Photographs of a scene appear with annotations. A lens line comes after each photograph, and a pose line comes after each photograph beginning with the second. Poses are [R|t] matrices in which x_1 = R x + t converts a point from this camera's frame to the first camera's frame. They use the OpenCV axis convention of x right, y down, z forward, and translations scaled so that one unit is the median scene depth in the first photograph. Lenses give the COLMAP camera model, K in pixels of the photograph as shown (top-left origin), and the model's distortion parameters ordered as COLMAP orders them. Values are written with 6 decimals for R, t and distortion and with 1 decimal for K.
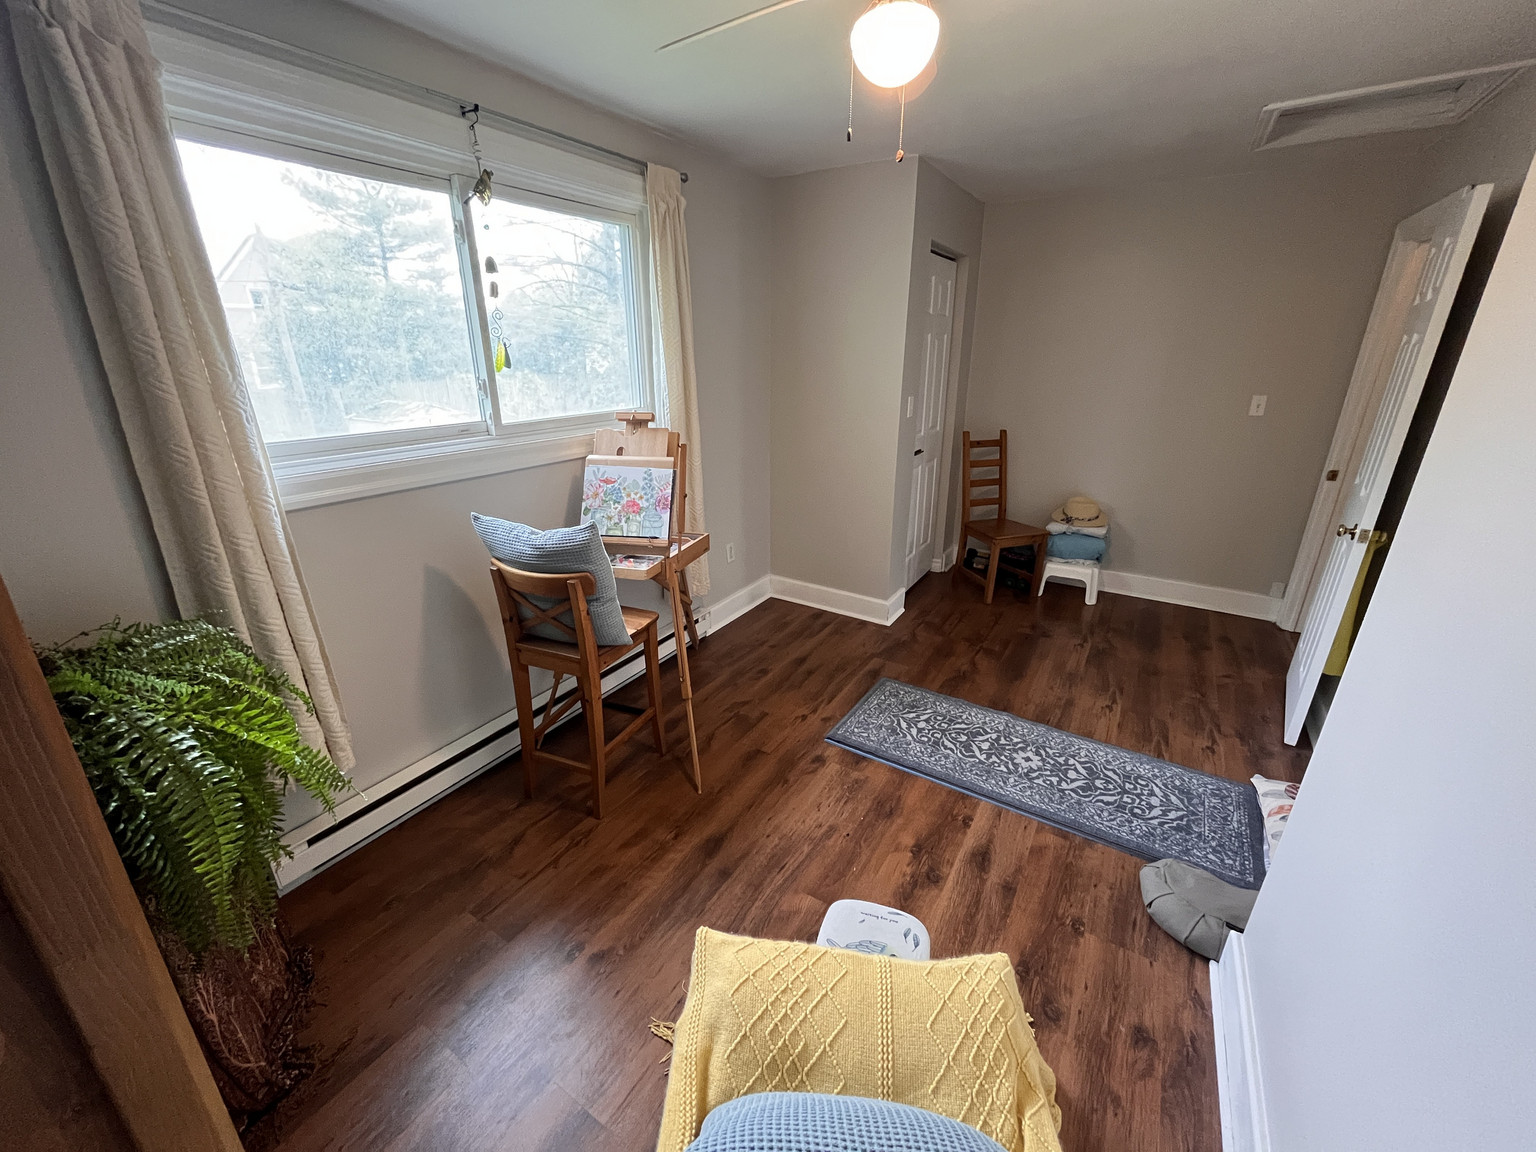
lens RADIAL K [[621.8, 0, 769.4], [0, 621.8, 573.0], [0, 0, 1]] dist [0.001661, 0.000198]
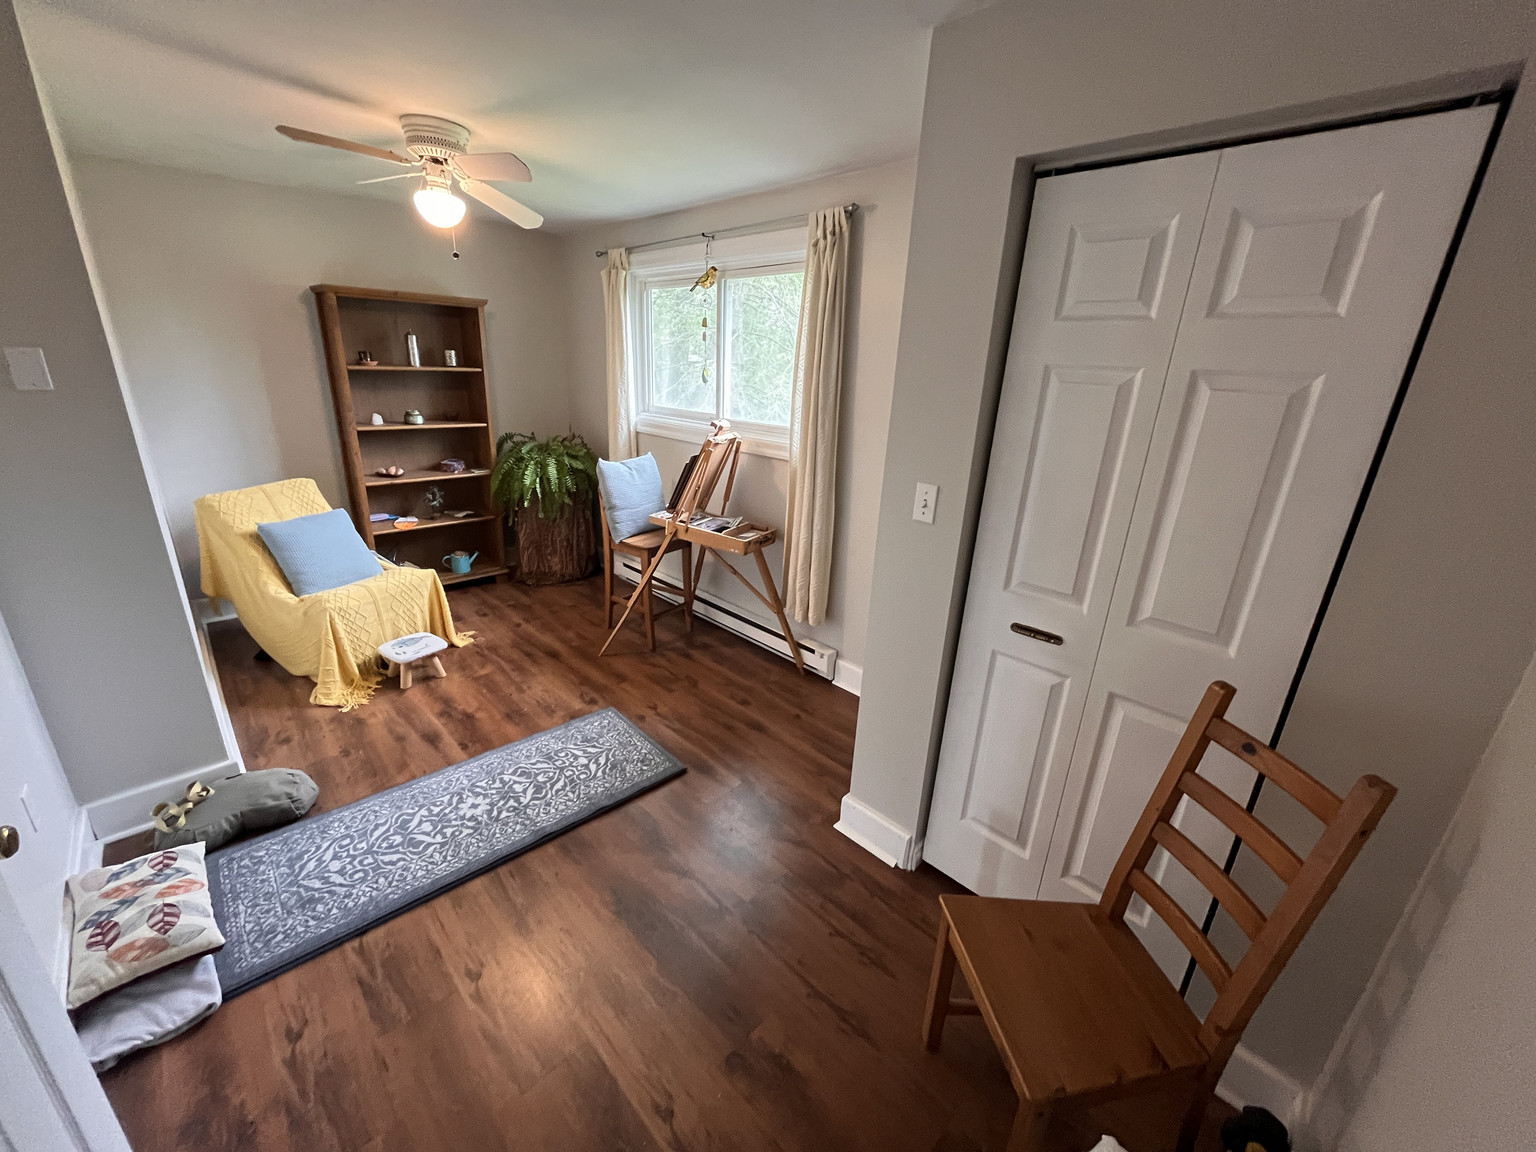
lens RADIAL K [[621.8, 0, 767.2], [0, 621.8, 580.3], [0, 0, 1]] dist [0.001661, 0.000198]
pose [[-0.248019, 0.311873, -0.917181, 1.124088], [-0.369001, 0.844978, 0.387105, -0.544846], [0.895726, 0.434450, -0.094489, 1.418152]]
